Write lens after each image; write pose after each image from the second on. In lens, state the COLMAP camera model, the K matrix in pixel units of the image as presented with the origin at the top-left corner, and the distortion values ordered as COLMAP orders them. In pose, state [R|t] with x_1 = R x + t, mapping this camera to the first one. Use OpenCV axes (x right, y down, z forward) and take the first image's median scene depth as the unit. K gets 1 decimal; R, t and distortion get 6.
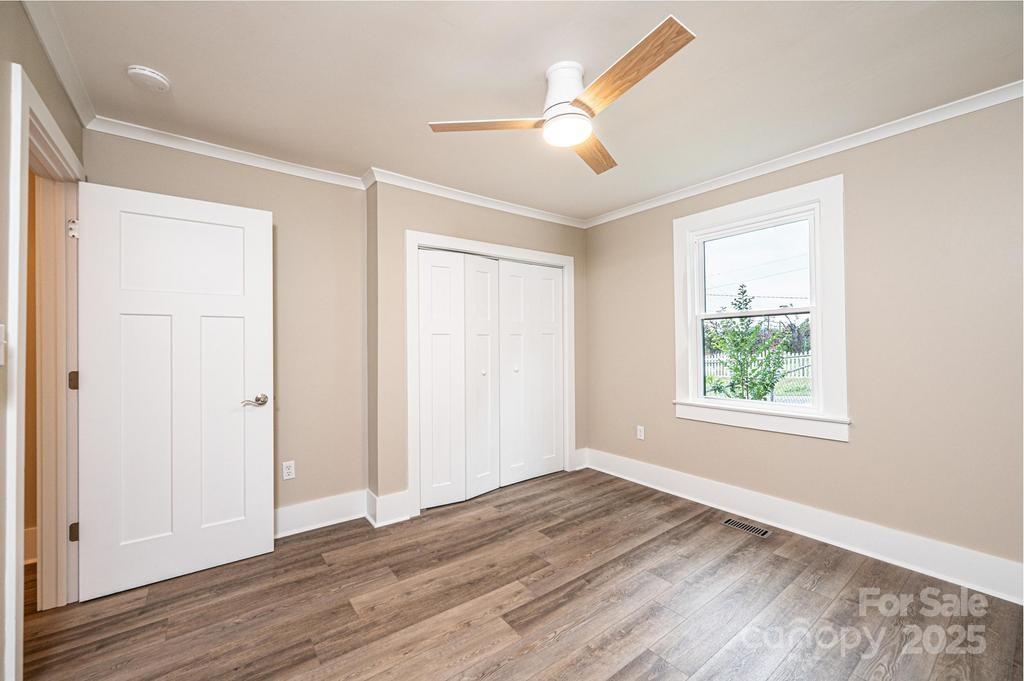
lens RADIAL K [[405.2, 0, 510.0], [0, 405.2, 344.3], [0, 0, 1]] dist [-0.004528, -0.000328]
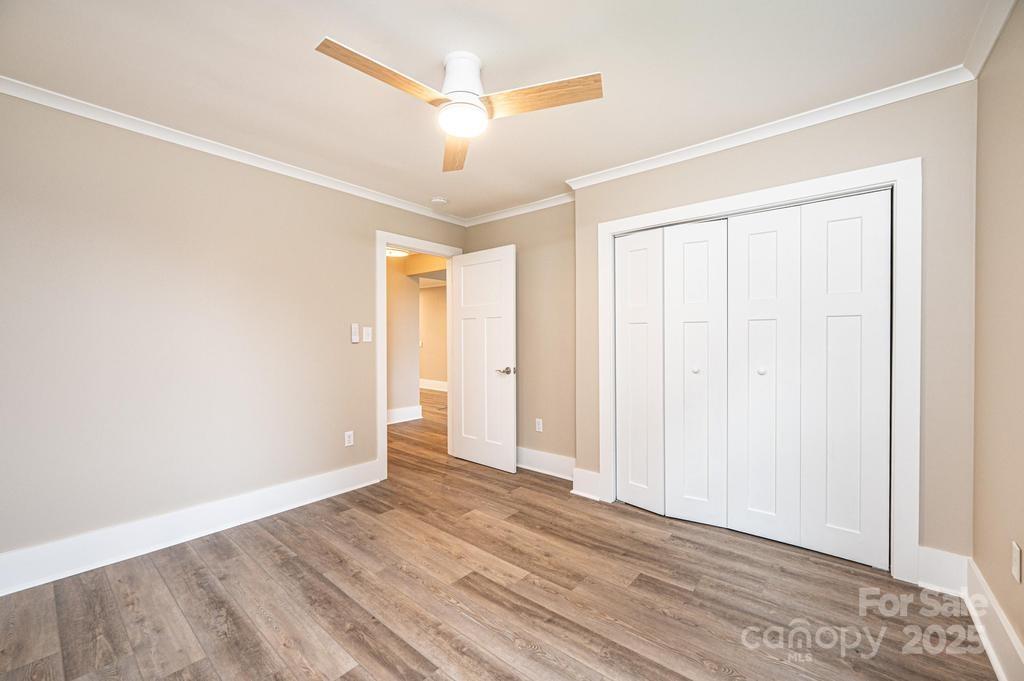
lens RADIAL K [[406.7, 0, 511.4], [0, 406.7, 340.4], [0, 0, 1]] dist [-0.000895, -0.000504]
pose [[0.233251, 0.014889, -0.972303, 0.824735], [0.001400, 0.999877, 0.015647, 0.000603], [0.972416, -0.005011, 0.233201, 0.621698]]
